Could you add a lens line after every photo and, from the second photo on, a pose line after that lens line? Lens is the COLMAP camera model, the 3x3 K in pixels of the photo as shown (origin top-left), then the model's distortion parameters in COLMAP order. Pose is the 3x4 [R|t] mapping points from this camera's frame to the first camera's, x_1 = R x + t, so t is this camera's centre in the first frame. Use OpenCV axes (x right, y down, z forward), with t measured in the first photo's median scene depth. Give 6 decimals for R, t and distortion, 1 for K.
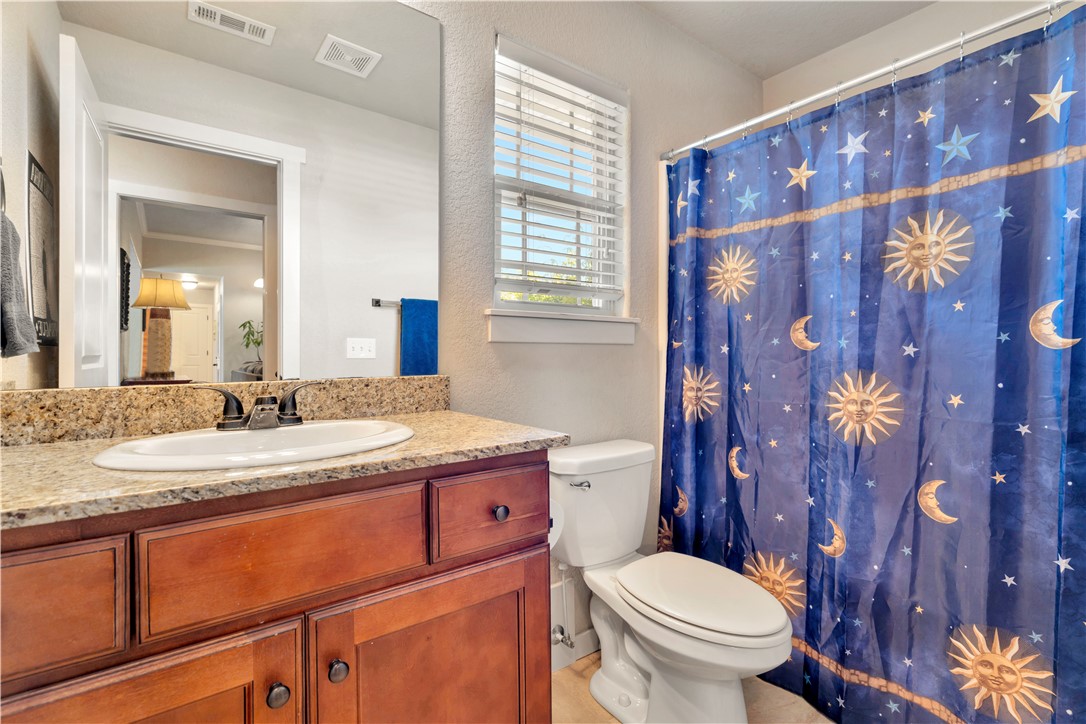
lens RADIAL K [[498.0, 0, 543.1], [0, 498.0, 361.5], [0, 0, 1]] dist [-0.012287, 0.004793]
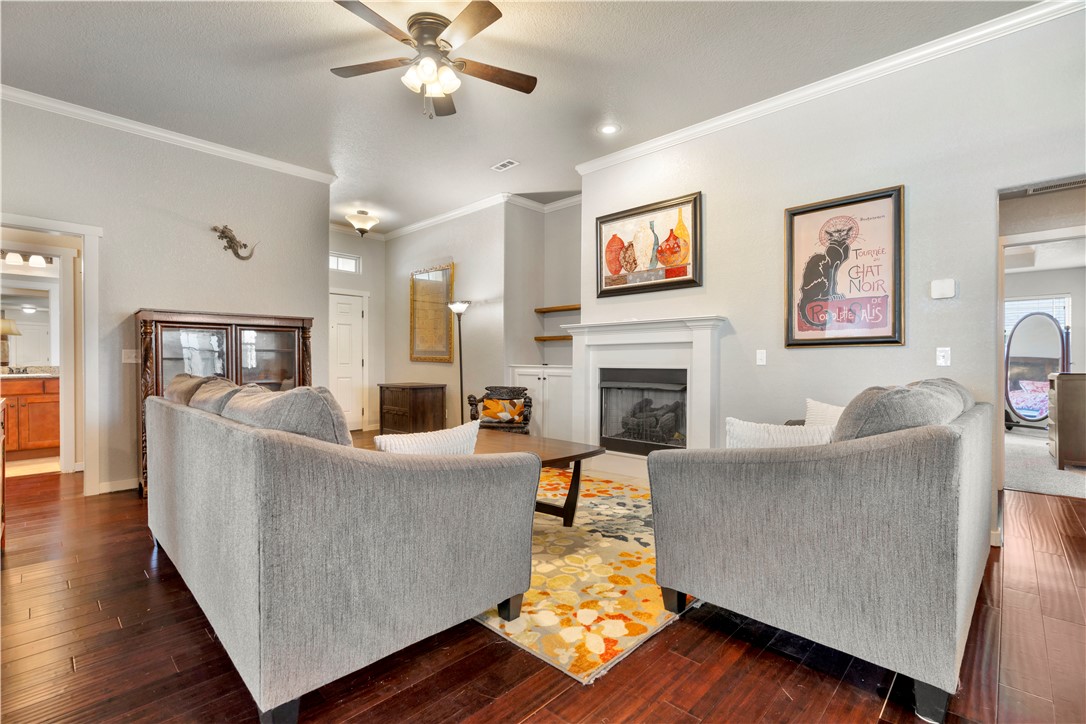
lens RADIAL K [[498.0, 0, 544.2], [0, 498.0, 361.0], [0, 0, 1]] dist [-0.012287, 0.004793]
pose [[0.985583, -0.009546, 0.168922, 4.975799], [0.012365, 0.999801, -0.015647, 0.171941], [-0.168739, 0.017510, 0.985505, -6.274583]]
